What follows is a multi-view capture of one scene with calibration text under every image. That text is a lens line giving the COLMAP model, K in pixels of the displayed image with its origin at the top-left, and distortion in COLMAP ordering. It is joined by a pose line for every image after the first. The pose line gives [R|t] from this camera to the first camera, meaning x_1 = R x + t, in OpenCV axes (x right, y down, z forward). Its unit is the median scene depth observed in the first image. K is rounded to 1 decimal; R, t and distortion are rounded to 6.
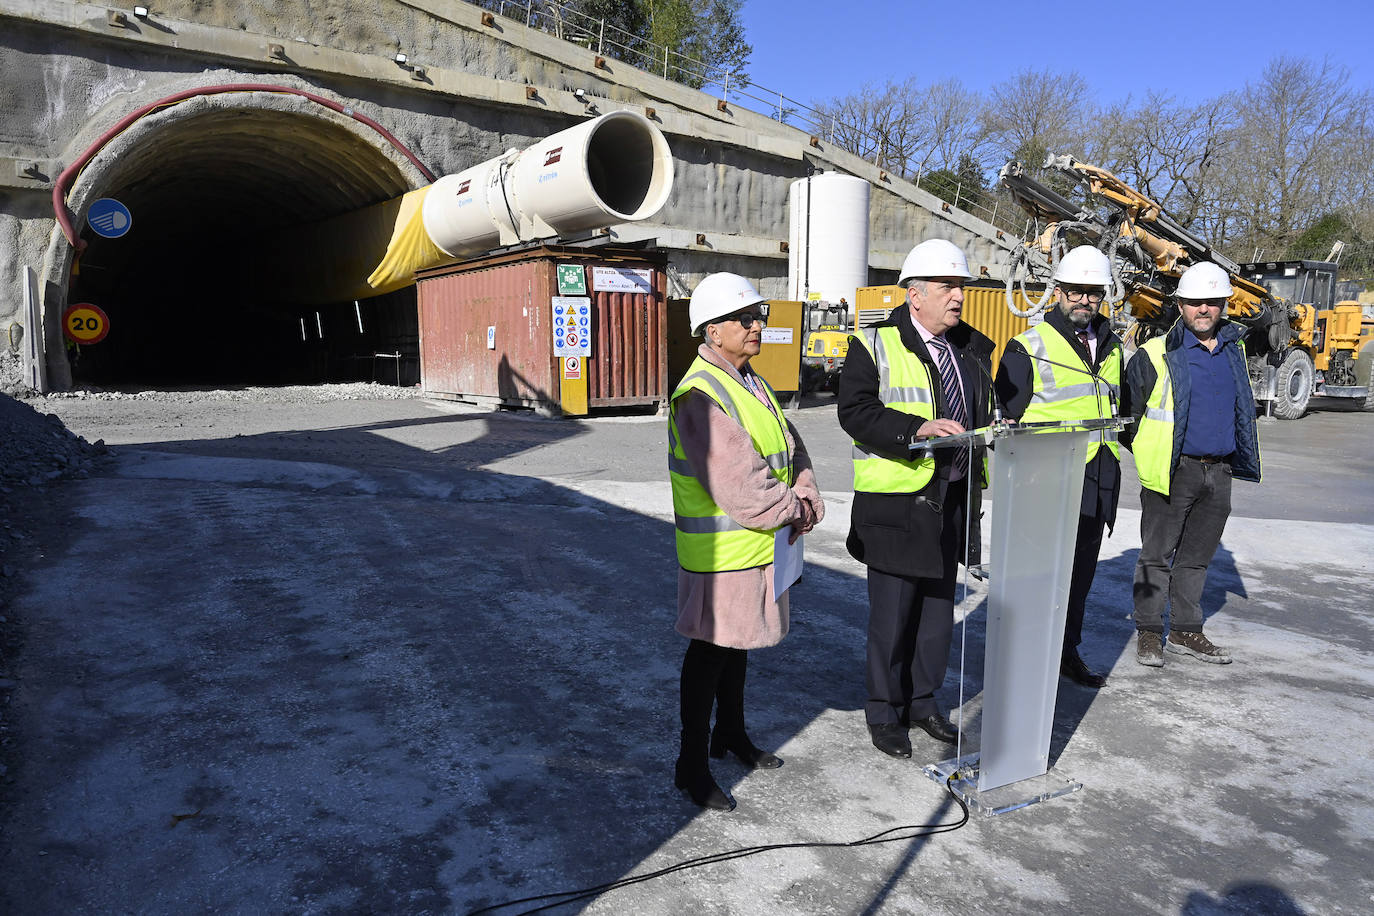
lens RADIAL K [[892.5, 0, 650.2], [0, 892.5, 453.7], [0, 0, 1]] dist [-0.001302, 0.000453]
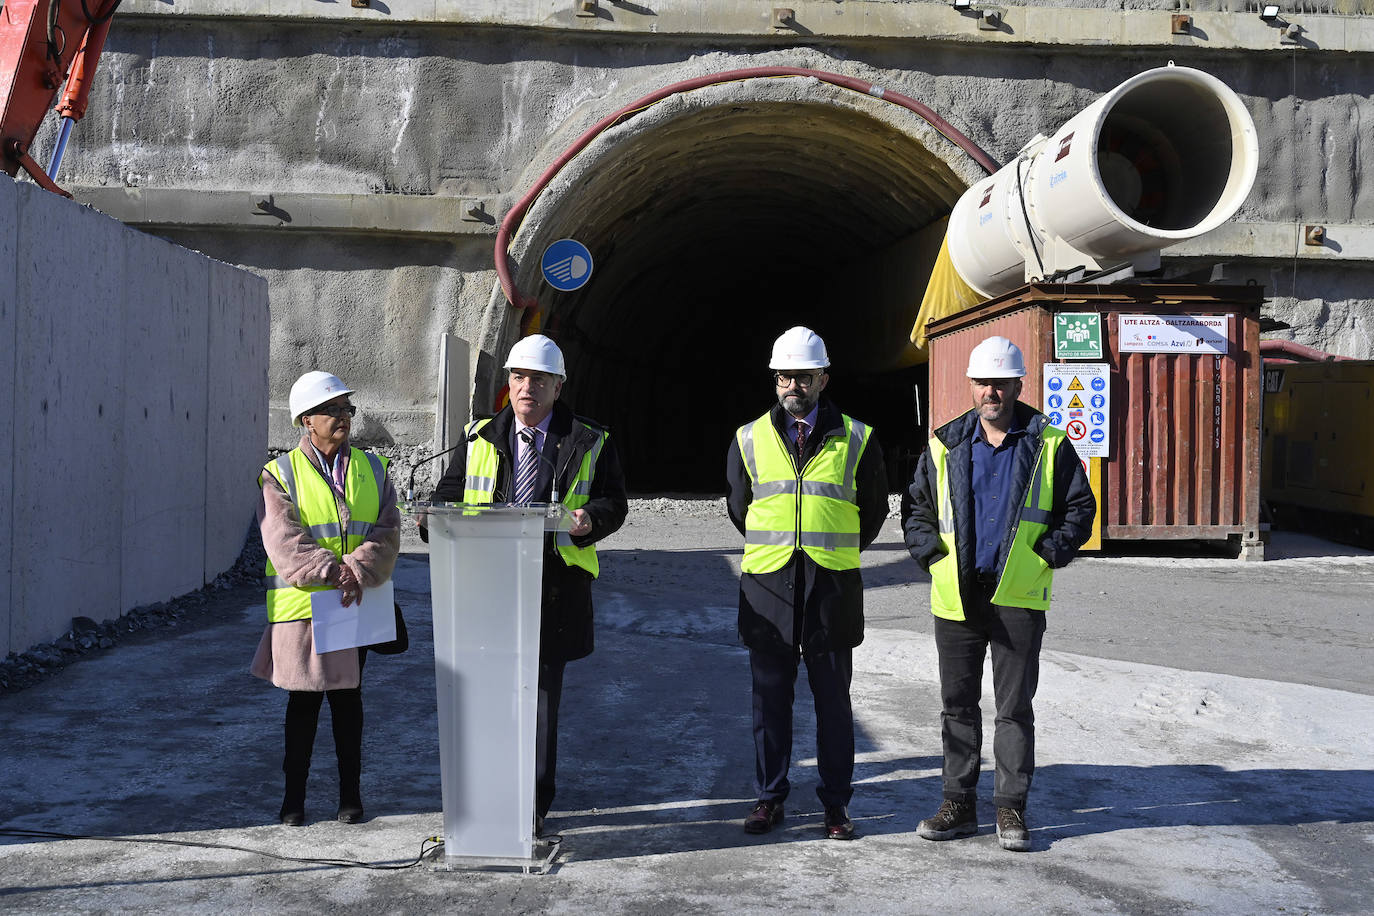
lens RADIAL K [[1632.8, 0, 753.6], [0, 1632.8, 460.8], [0, 0, 1]] dist [0.021995, 0.012487]
pose [[0.861612, 0.015012, -0.507346, 0.236691], [-0.069691, 0.993595, -0.088955, 0.009302], [0.502760, 0.112002, 0.857139, -0.076799]]
